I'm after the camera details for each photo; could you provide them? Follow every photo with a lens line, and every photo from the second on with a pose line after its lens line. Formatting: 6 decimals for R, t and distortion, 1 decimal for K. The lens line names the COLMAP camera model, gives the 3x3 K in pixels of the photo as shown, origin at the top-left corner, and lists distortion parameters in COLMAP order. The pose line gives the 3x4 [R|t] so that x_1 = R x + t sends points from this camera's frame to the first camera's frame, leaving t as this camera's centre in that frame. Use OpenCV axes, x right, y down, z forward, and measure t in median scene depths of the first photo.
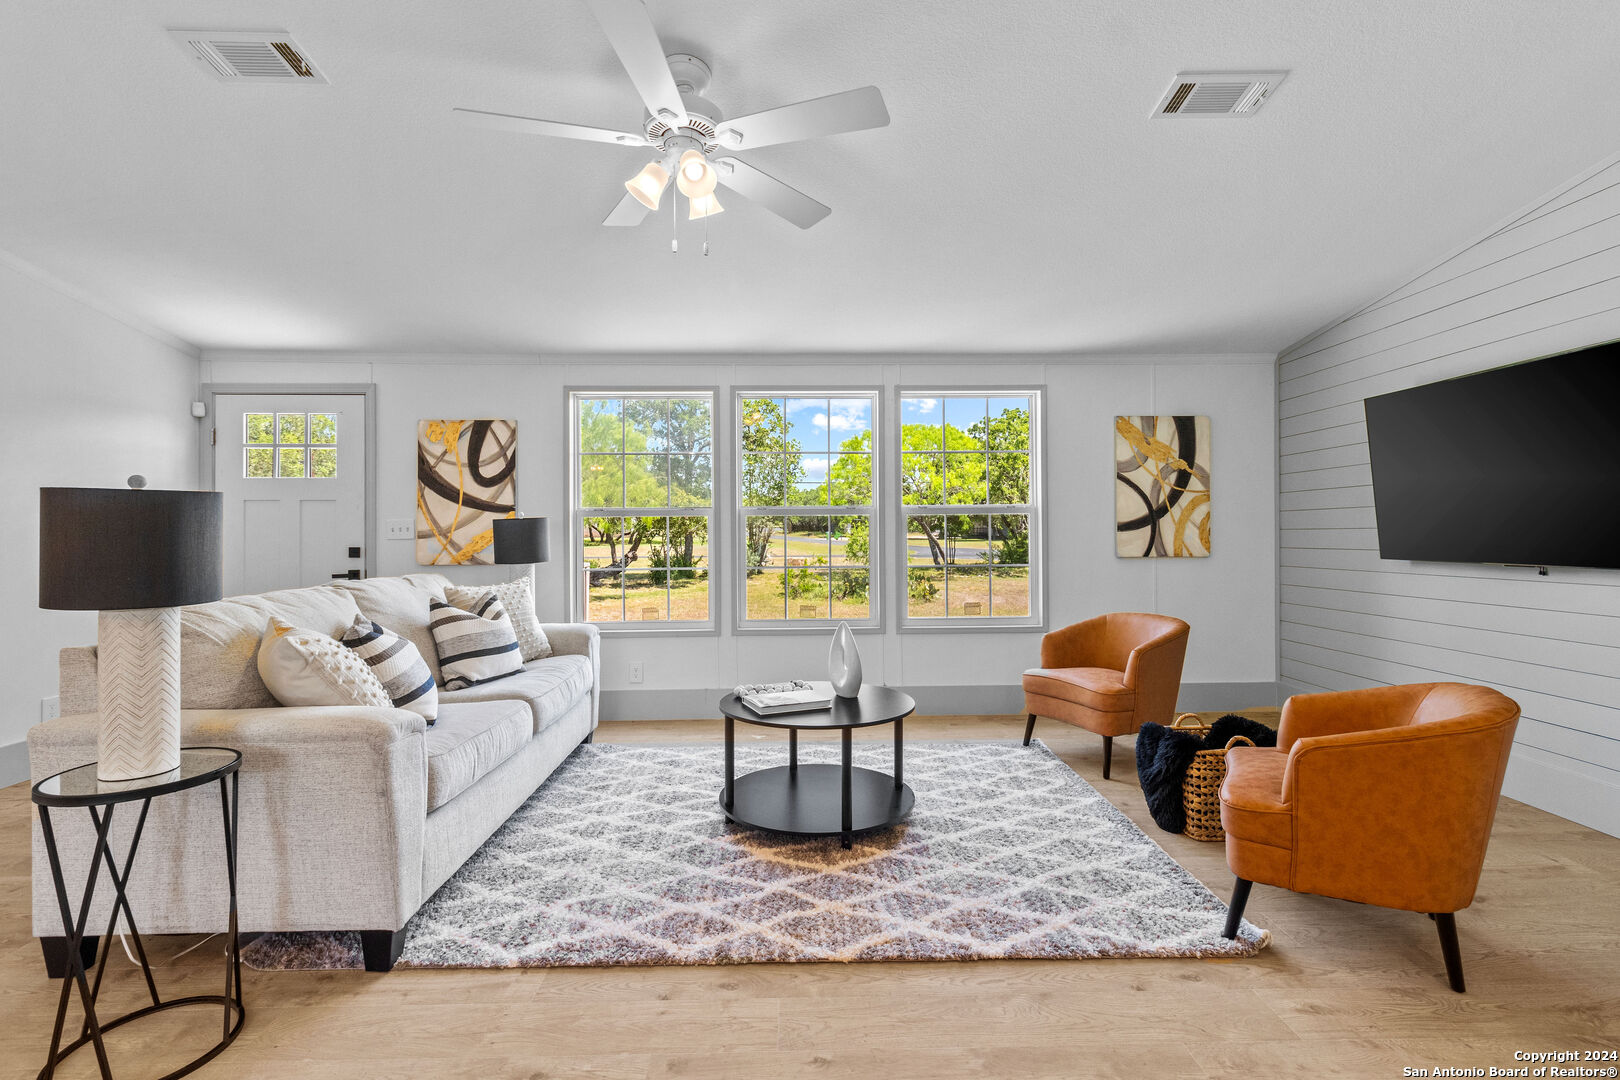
lens RADIAL K [[743.3, 0, 809.5], [0, 743.3, 530.1], [0, 0, 1]] dist [0.003422, 0.000588]
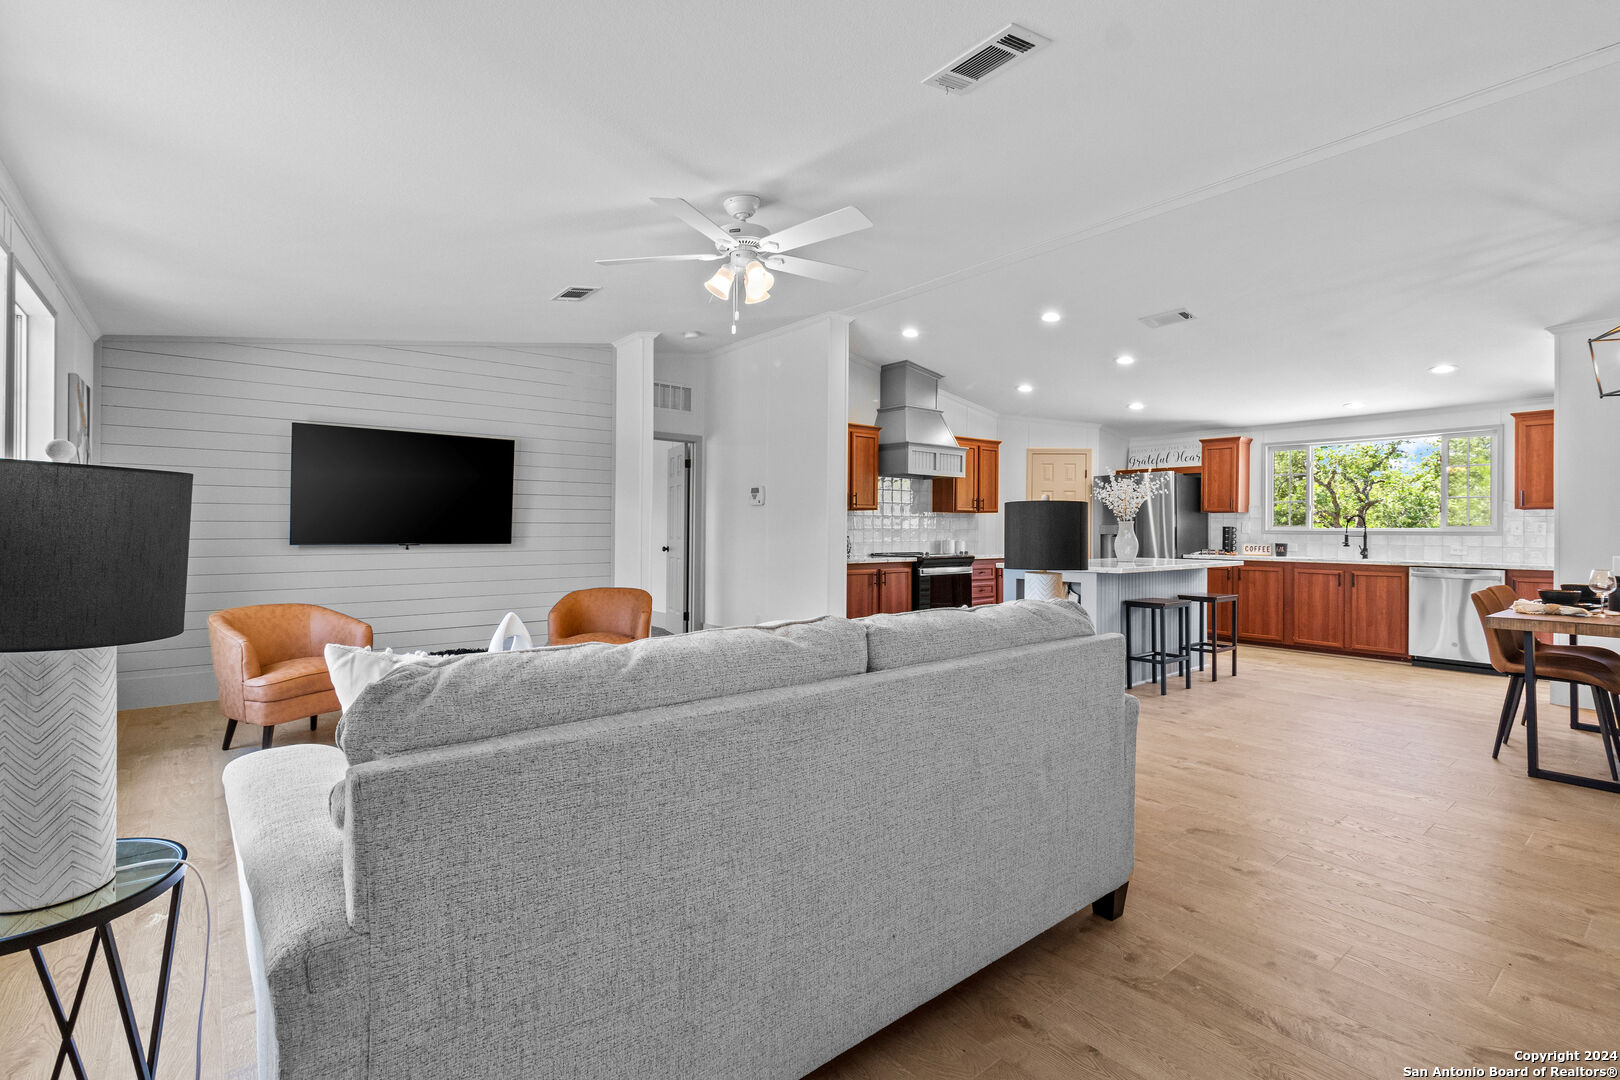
lens RADIAL K [[743.3, 0, 809.5], [0, 743.3, 530.1], [0, 0, 1]] dist [0.003422, 0.000588]
pose [[-0.604194, -0.003682, 0.796829, -0.695008], [-0.007223, 0.999974, -0.000857, 0.005937], [-0.796804, -0.006274, -0.604205, 0.865939]]
